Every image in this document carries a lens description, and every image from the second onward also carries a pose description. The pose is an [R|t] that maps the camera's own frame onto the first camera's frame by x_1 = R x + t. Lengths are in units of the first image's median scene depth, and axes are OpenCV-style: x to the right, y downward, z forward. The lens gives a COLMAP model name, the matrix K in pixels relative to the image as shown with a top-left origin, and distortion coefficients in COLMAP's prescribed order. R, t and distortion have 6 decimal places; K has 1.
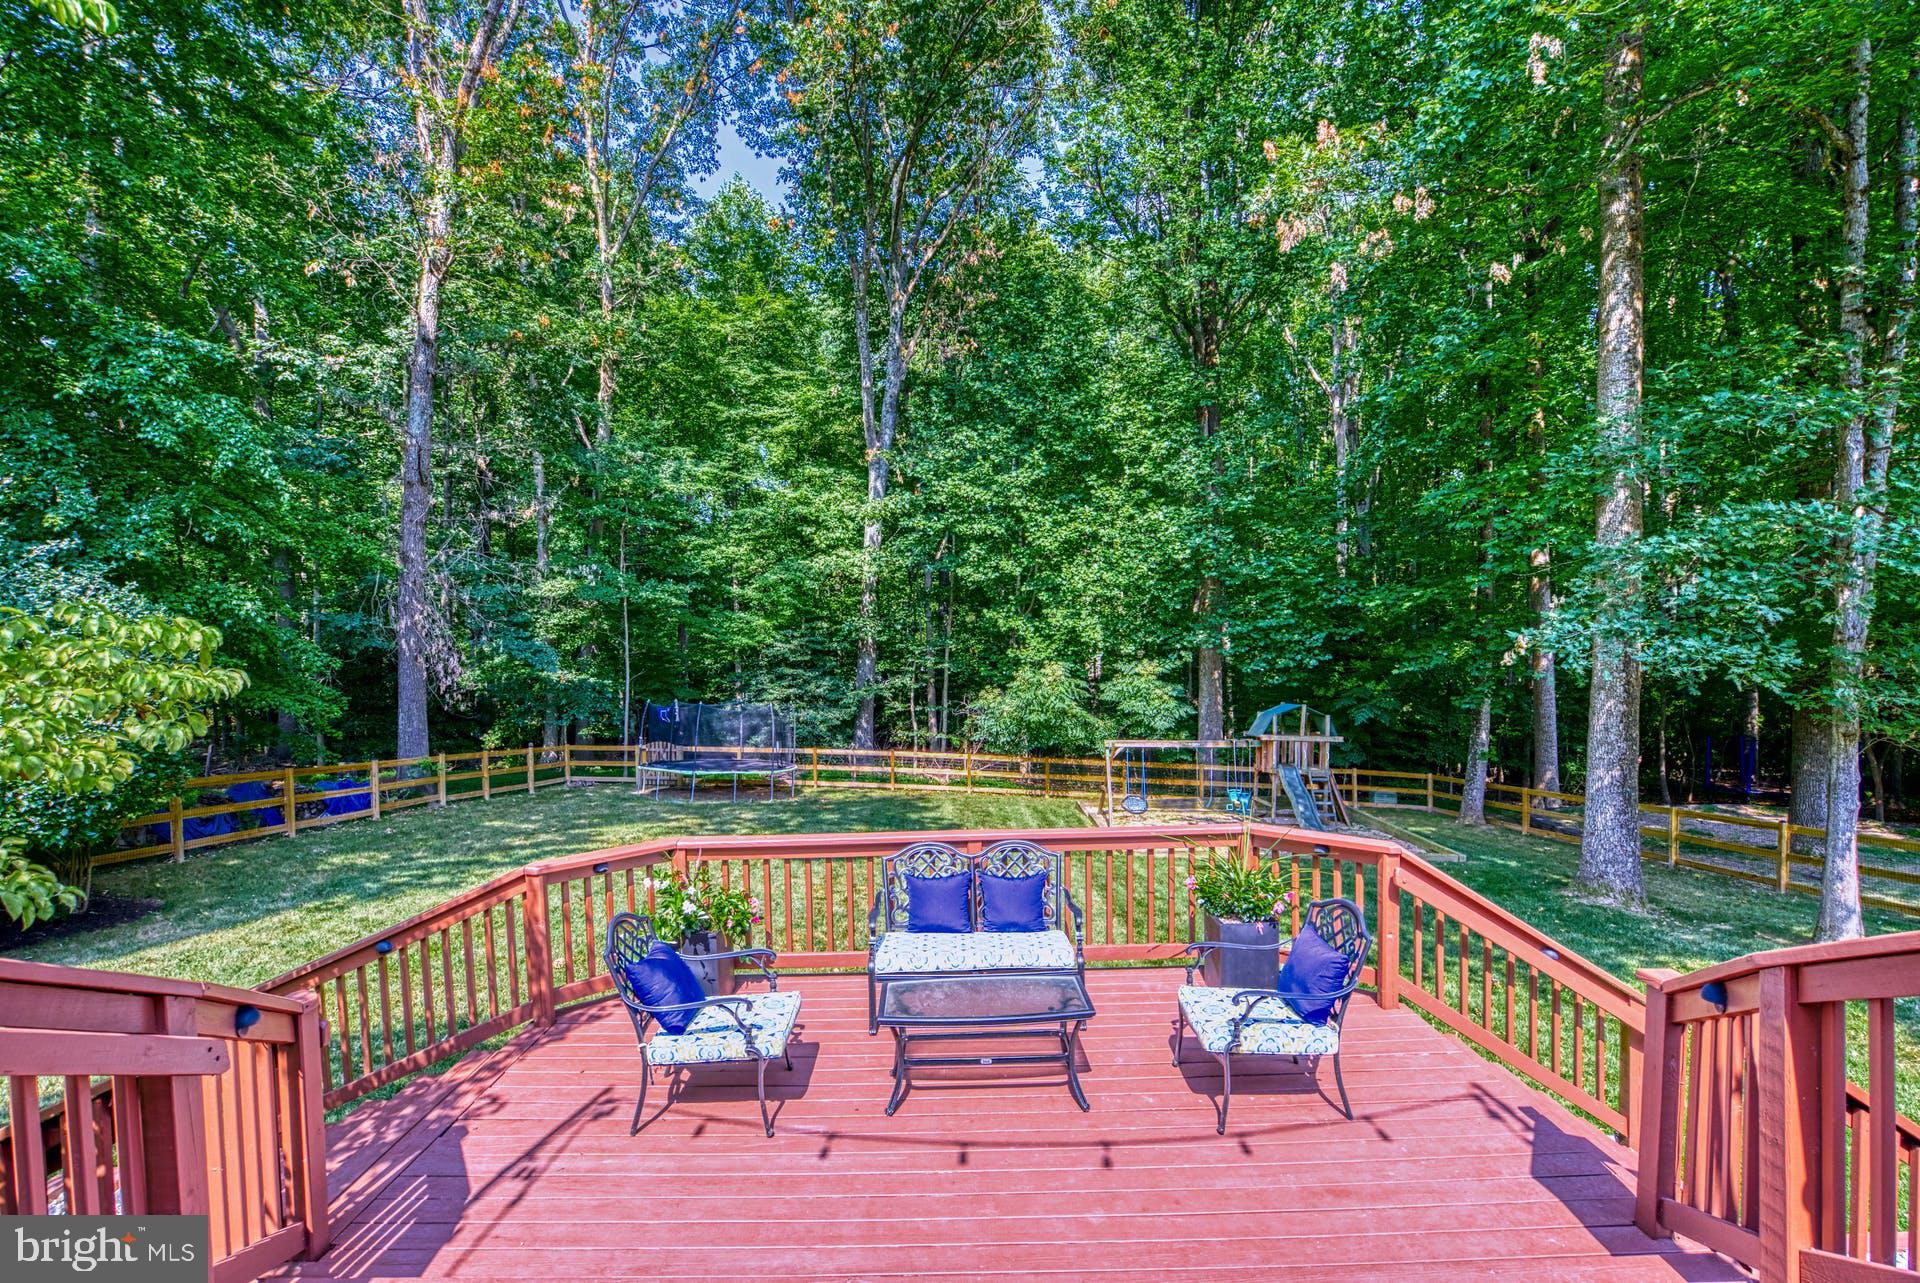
lens RADIAL K [[901.0, 0, 955.3], [0, 901.0, 653.8], [0, 0, 1]] dist [-0.048345, 0.020269]
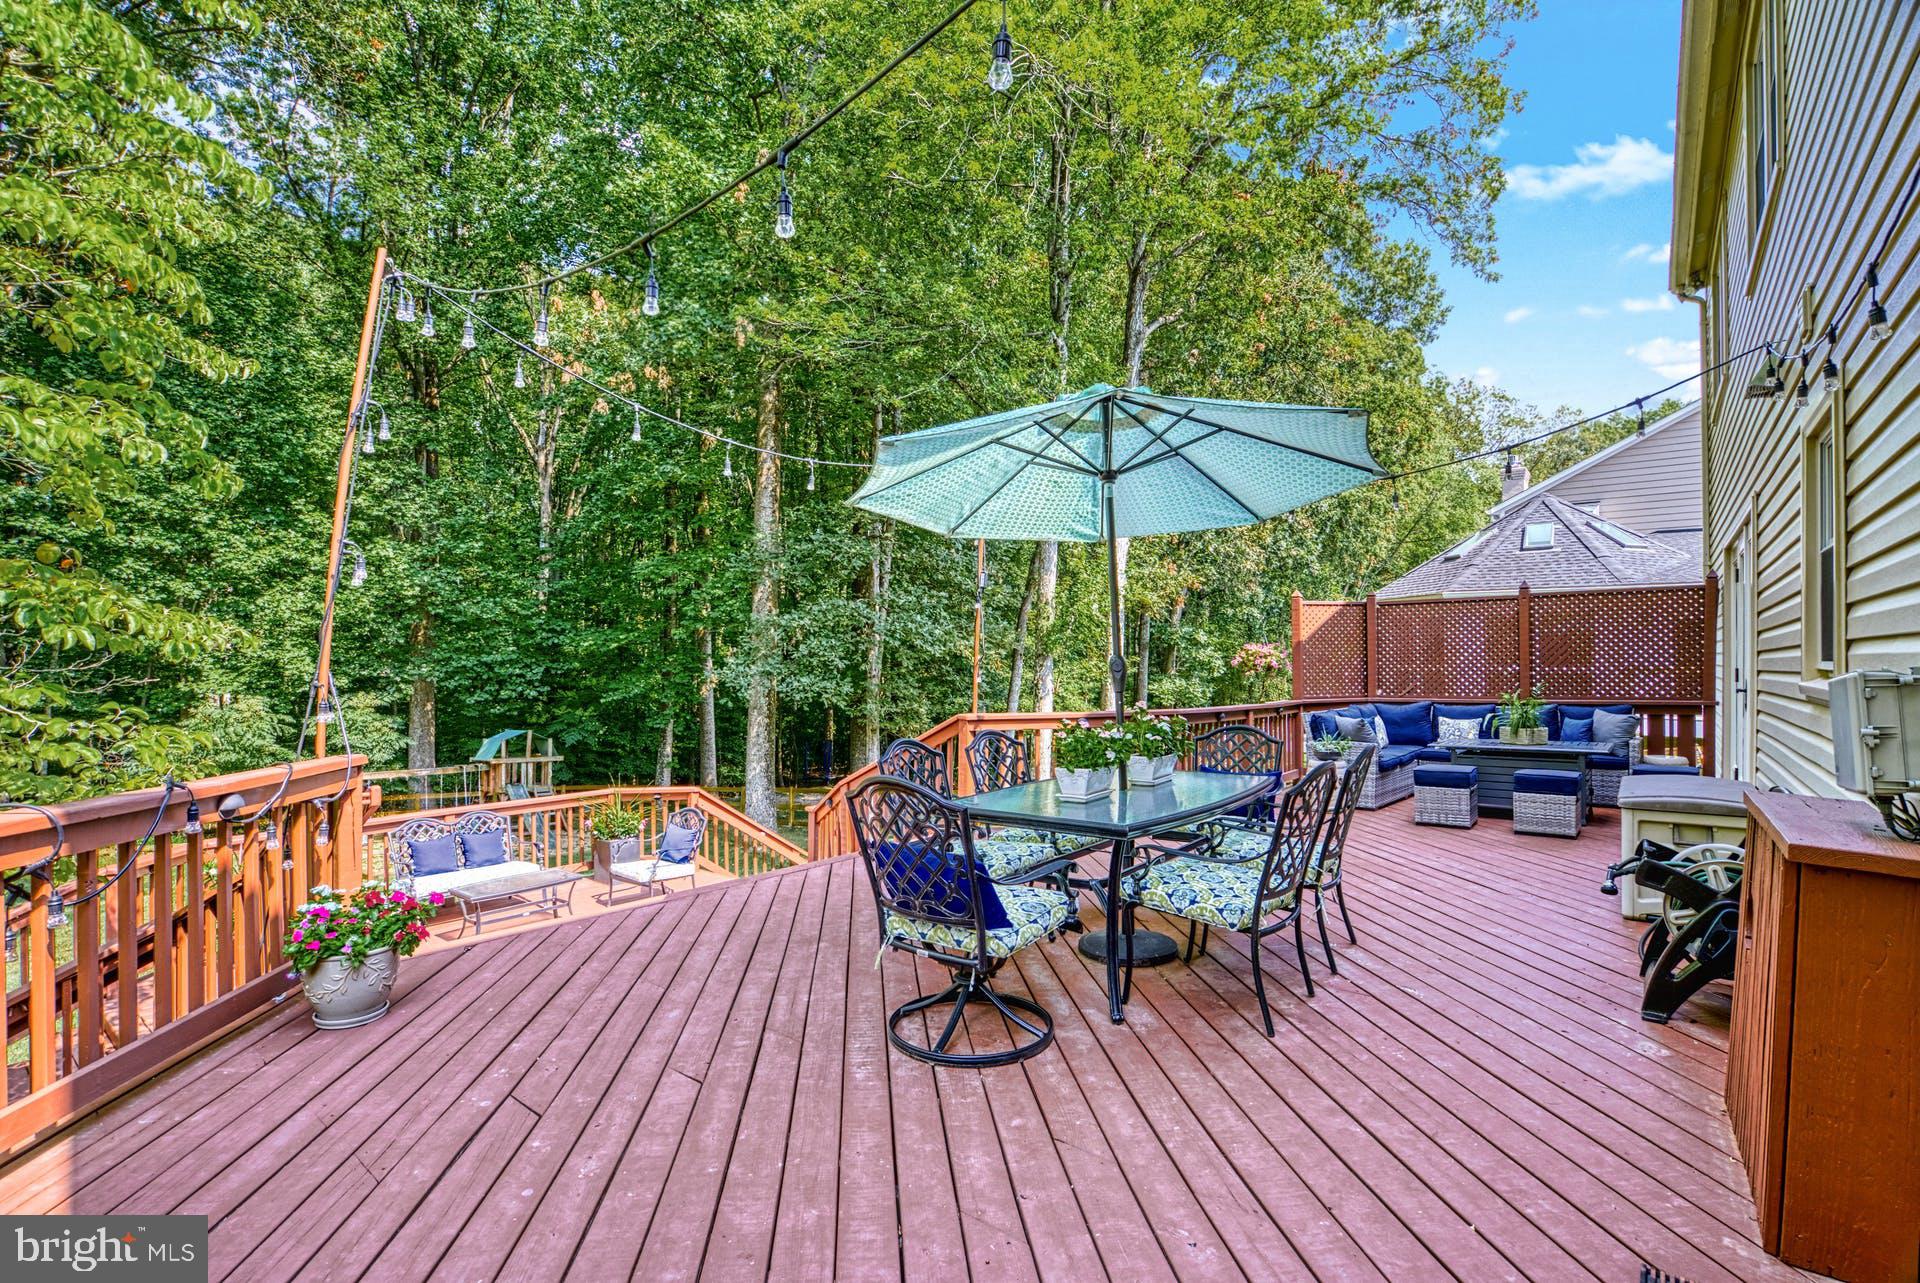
lens RADIAL K [[872.3, 0, 988.6], [0, 872.3, 622.1], [0, 0, 1]] dist [-0.054076, 0.022674]
pose [[0.607489, 0.049770, 0.792767, -0.117047], [0.006197, 0.997708, -0.067385, -0.003456], [-0.794304, 0.045849, 0.605788, -0.125458]]
